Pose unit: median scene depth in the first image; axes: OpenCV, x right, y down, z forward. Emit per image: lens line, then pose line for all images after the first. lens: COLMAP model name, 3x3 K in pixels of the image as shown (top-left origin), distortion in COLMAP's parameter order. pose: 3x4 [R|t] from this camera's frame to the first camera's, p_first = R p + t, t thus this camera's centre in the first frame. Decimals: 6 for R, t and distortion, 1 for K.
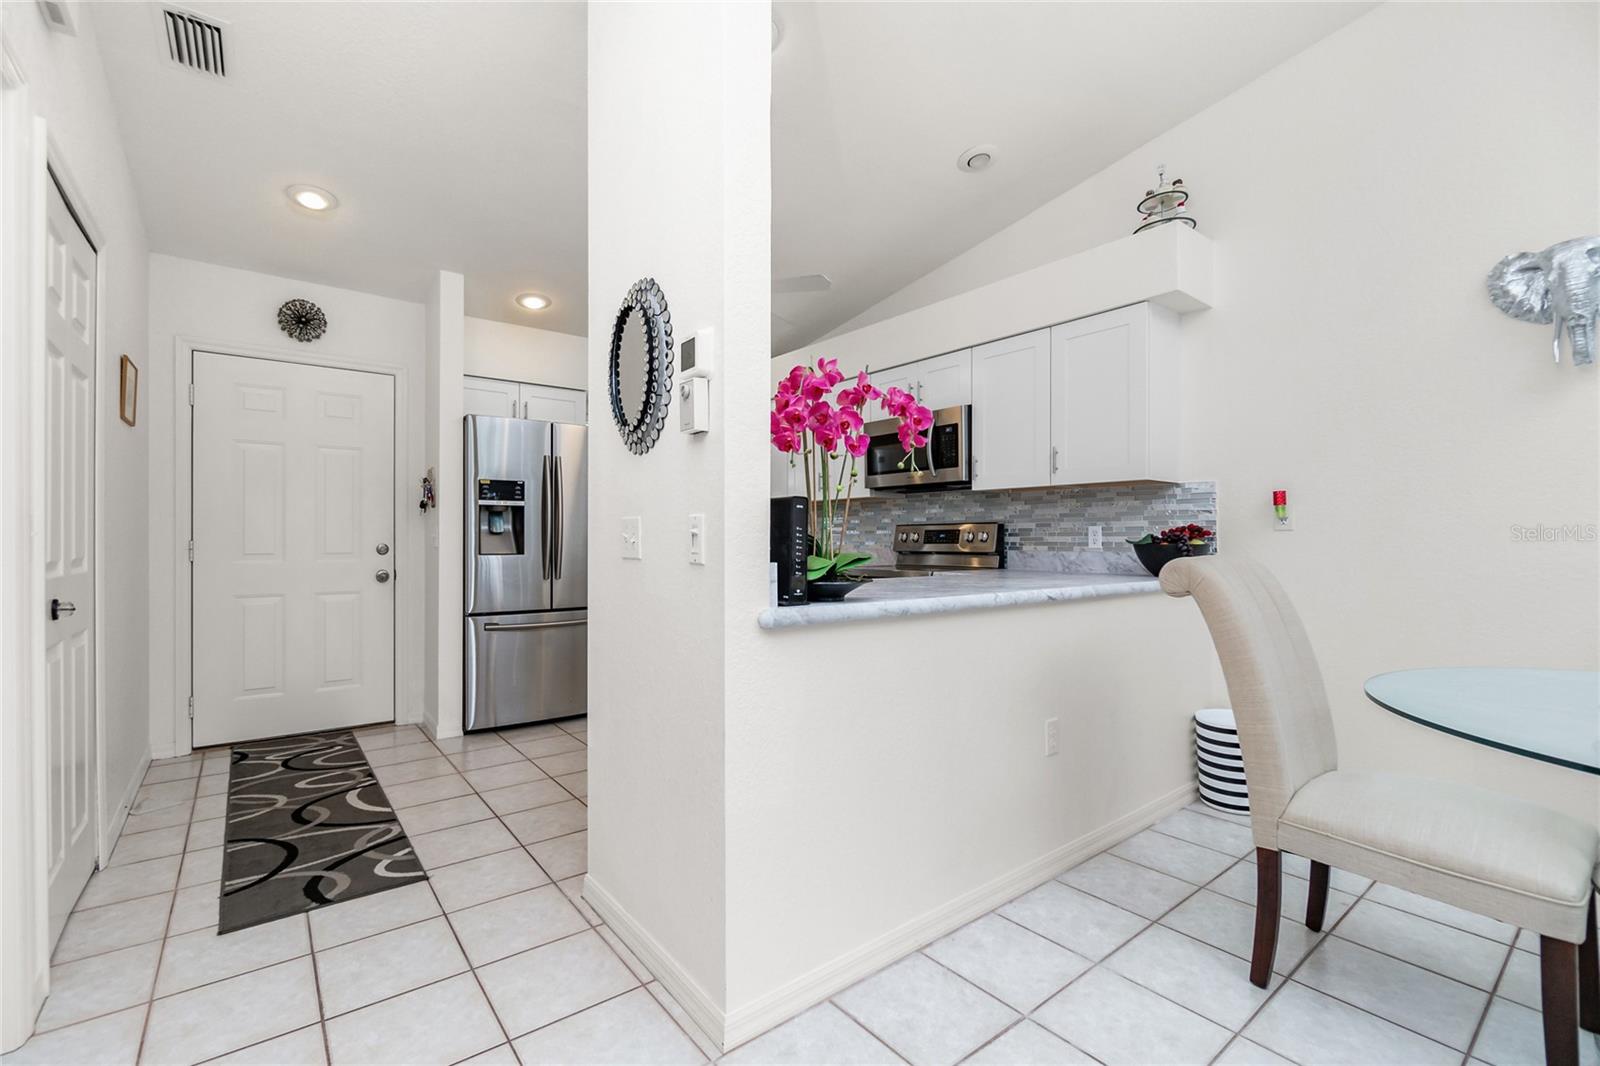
lens RADIAL K [[708.9, 0, 739.1], [0, 708.9, 538.4], [0, 0, 1]] dist [-0.002406, -0.000138]
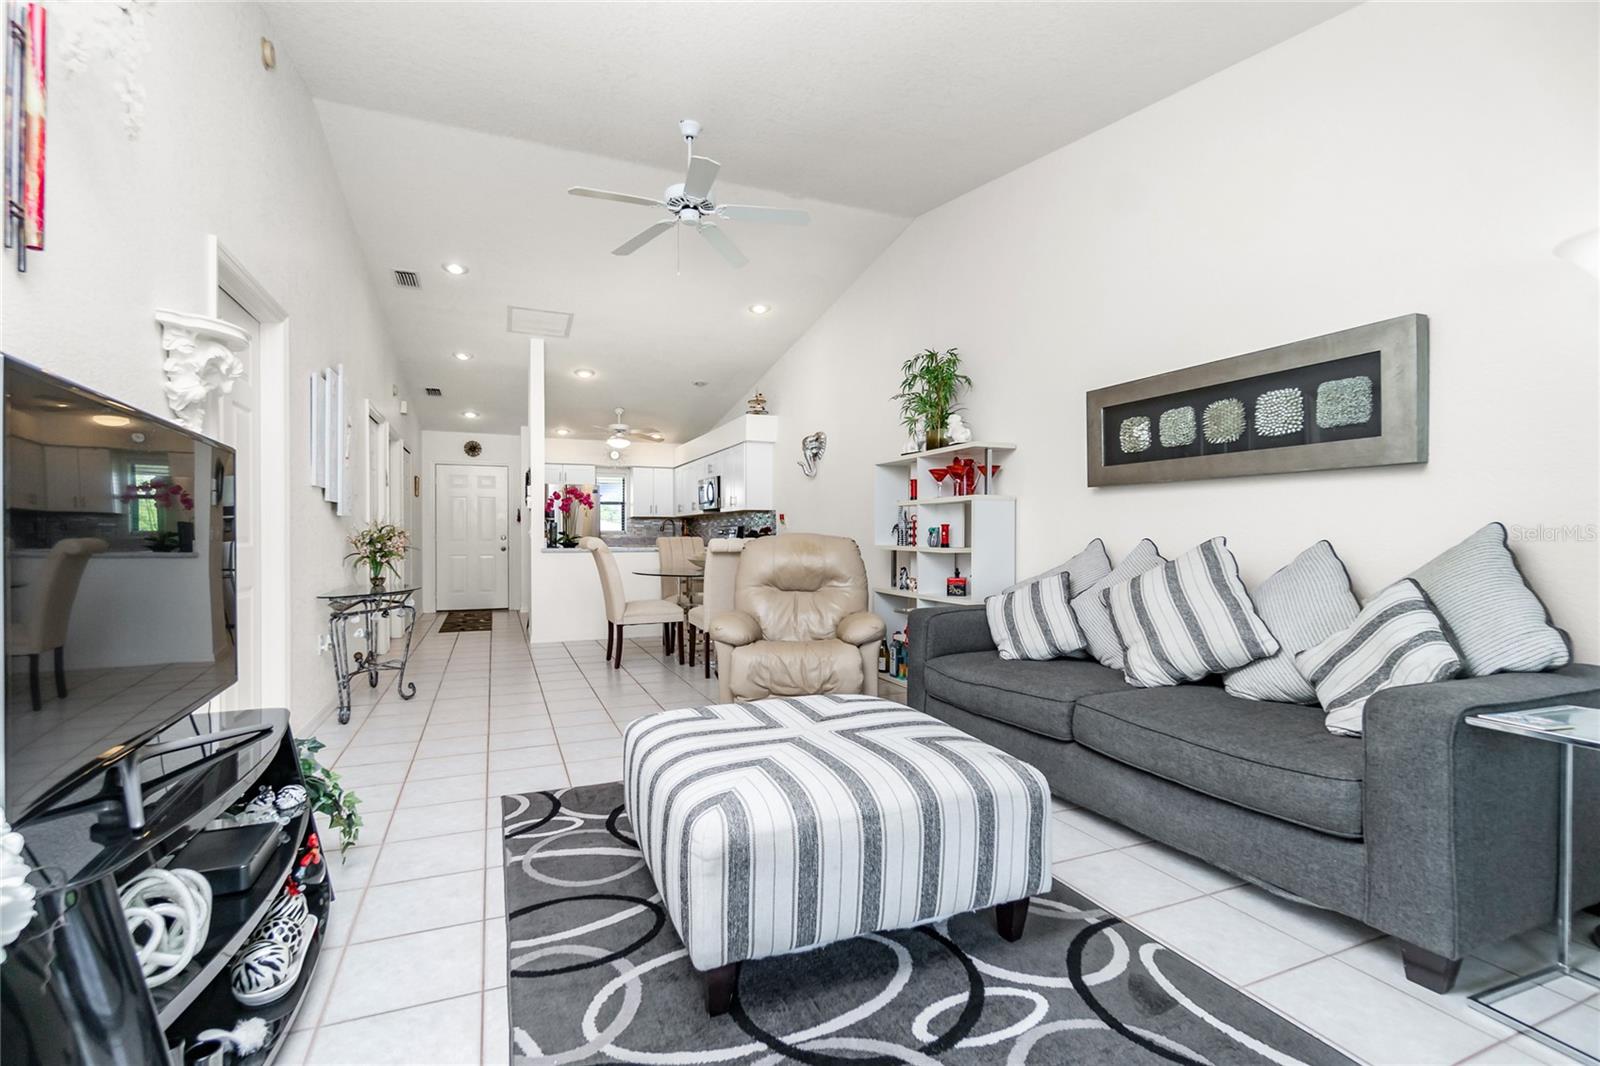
lens RADIAL K [[700.1, 0, 785.7], [0, 700.1, 539.5], [0, 0, 1]] dist [-0.001643, -0.000119]
pose [[0.975722, -0.002191, -0.219001, 1.052985], [0.002927, 0.999991, 0.003036, 0.017756], [0.218993, -0.003604, 0.975720, -1.238458]]
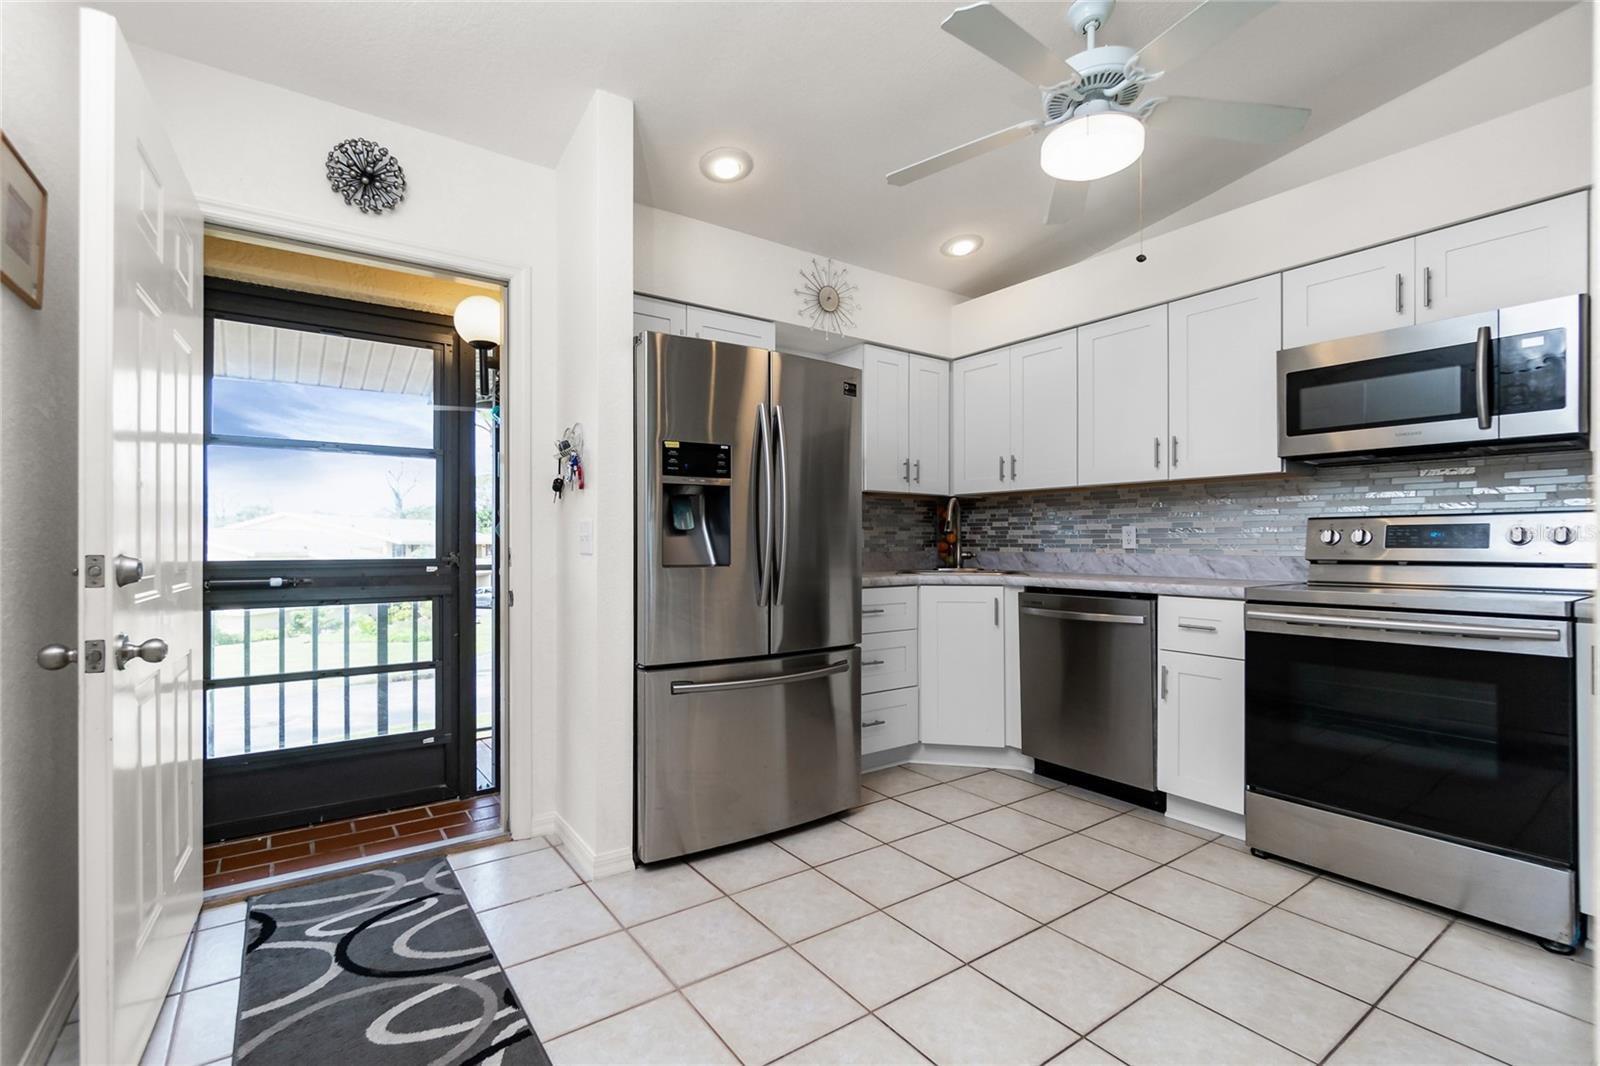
lens RADIAL K [[697.9, 0, 753.4], [0, 697.9, 539.9], [0, 0, 1]] dist [0.000257, 0.000423]
pose [[0.999894, -0.001017, -0.014521, -0.307327], [0.000996, 0.999998, -0.001510, 0.001107], [0.014523, 0.001496, 0.999893, 0.452487]]
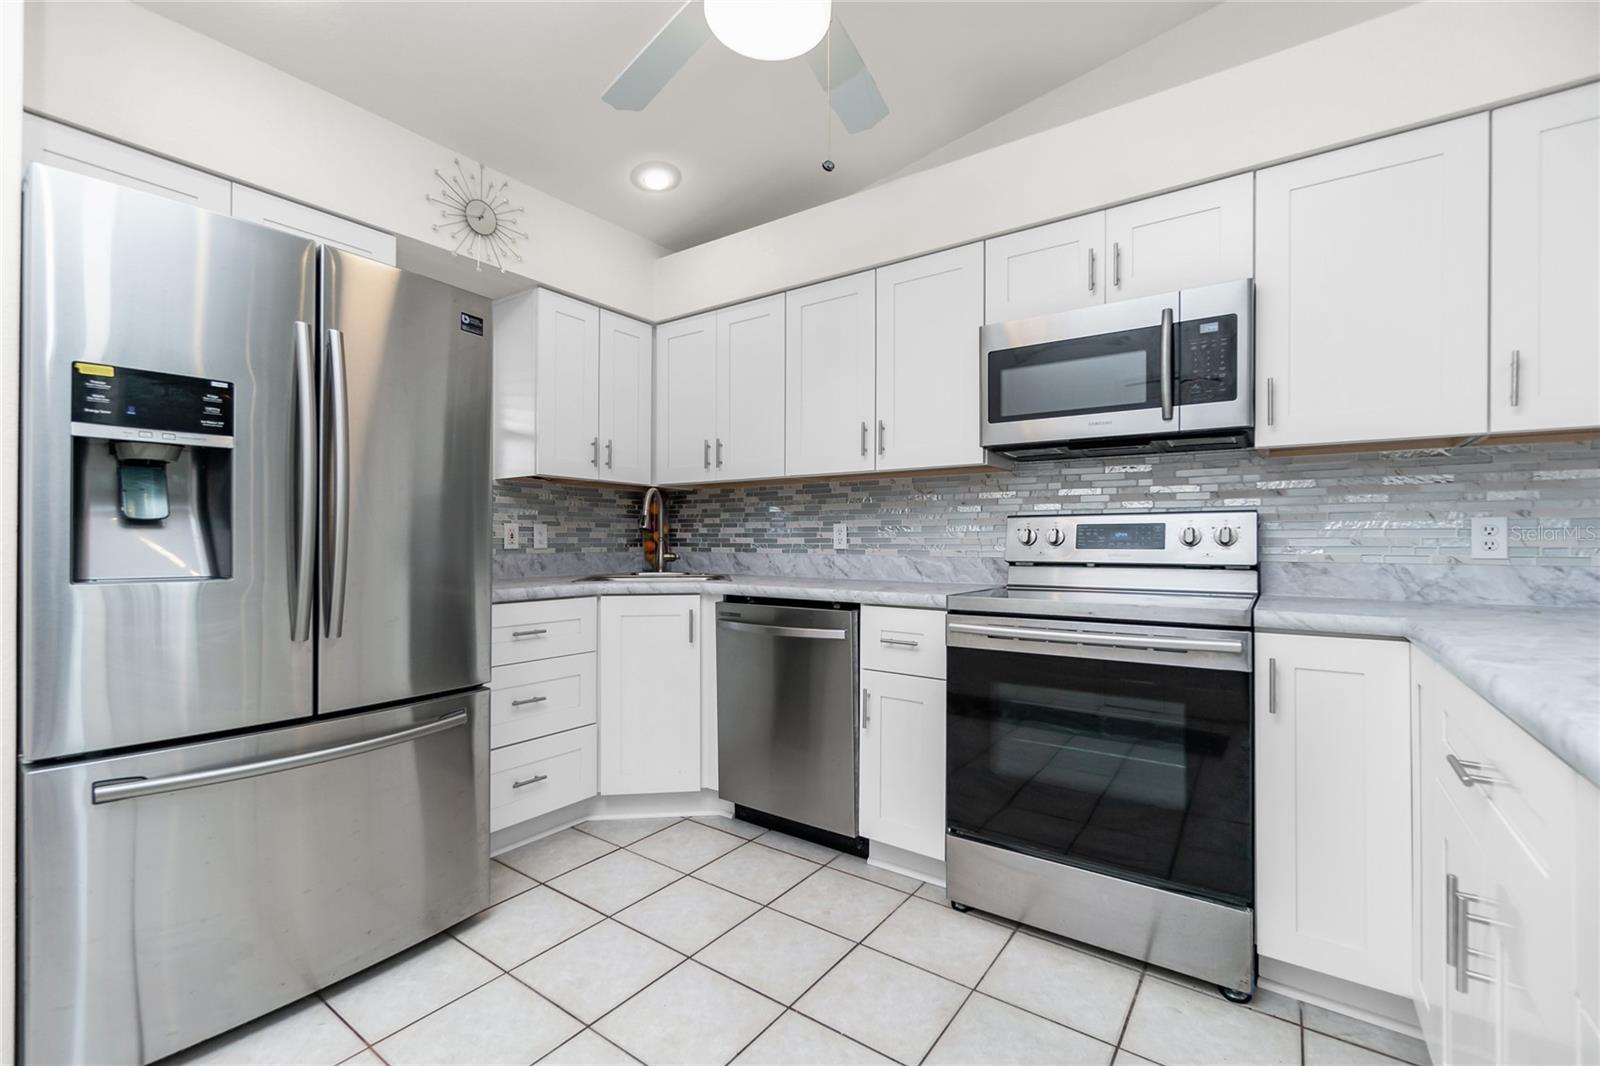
lens RADIAL K [[705.7, 0, 759.2], [0, 705.7, 538.0], [0, 0, 1]] dist [-0.002872, -0.000353]
pose [[0.947923, 0.003414, 0.318481, -0.177449], [-0.002656, 0.999993, -0.002814, 0.001443], [-0.318488, 0.001822, 0.947925, 0.627527]]
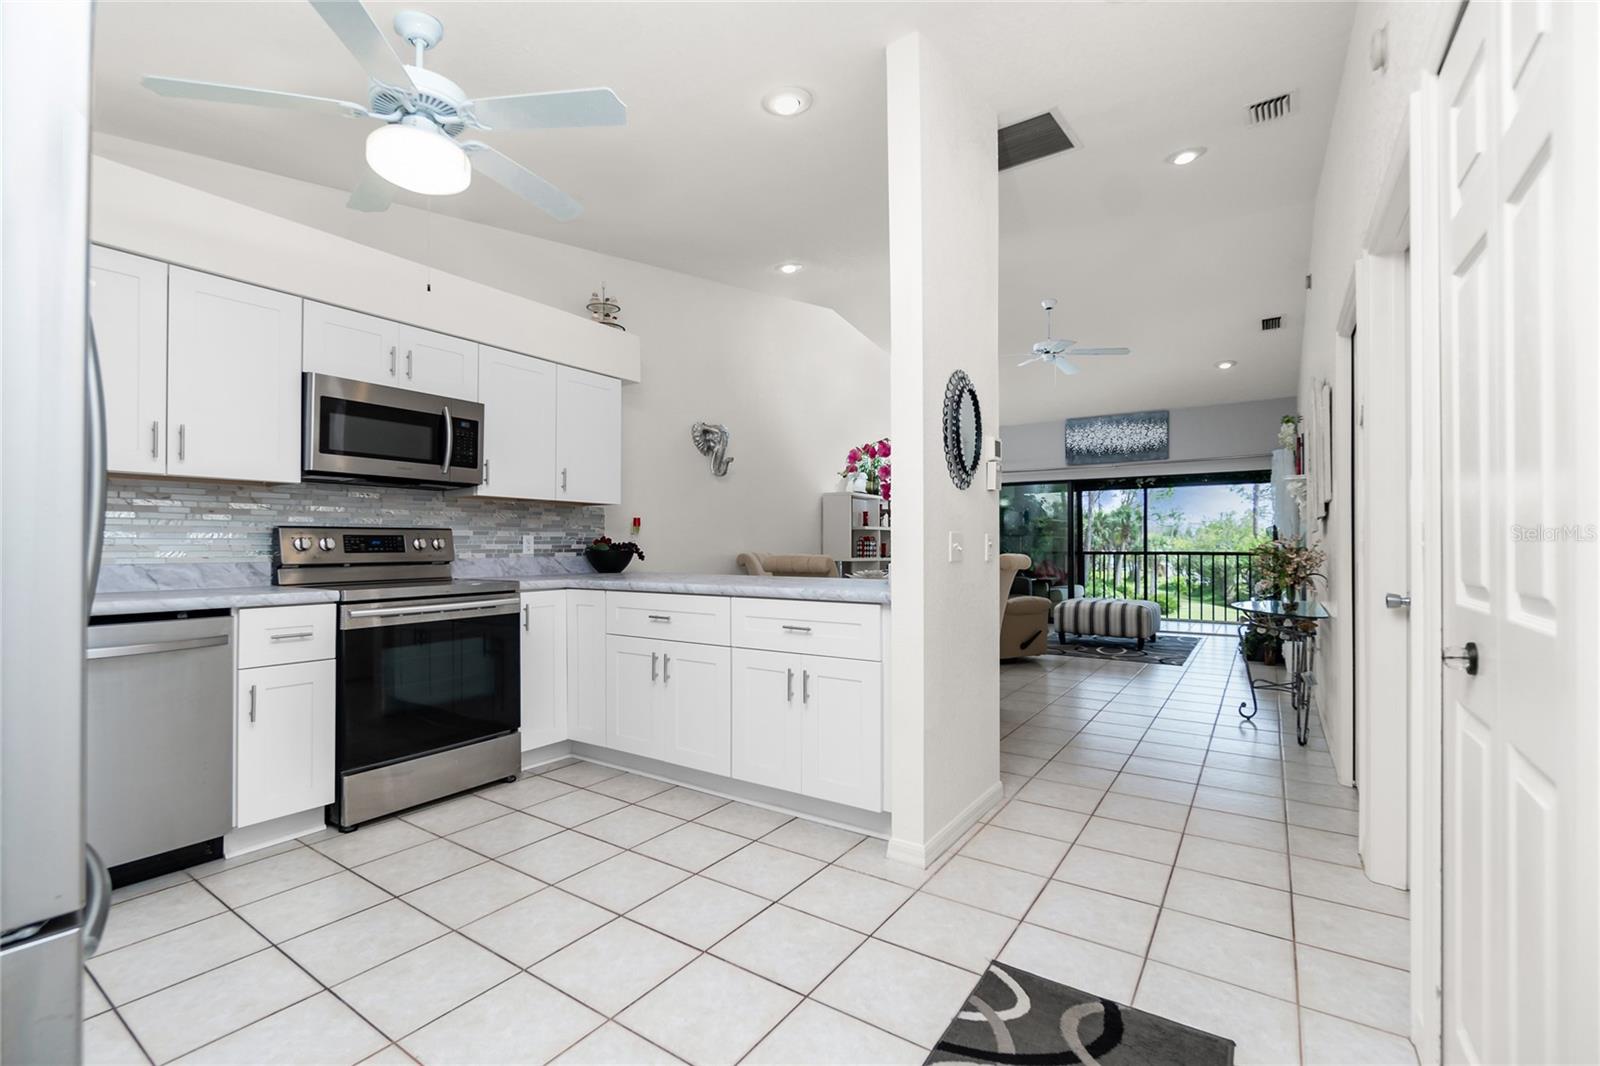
lens RADIAL K [[706.9, 0, 810.1], [0, 706.9, 540.9], [0, 0, 1]] dist [-0.016216, -0.000154]
pose [[-0.382103, 0.006542, 0.924096, -0.698745], [0.000010, 0.999975, -0.007076, -0.000008], [-0.924120, -0.002695, -0.382094, 0.947732]]
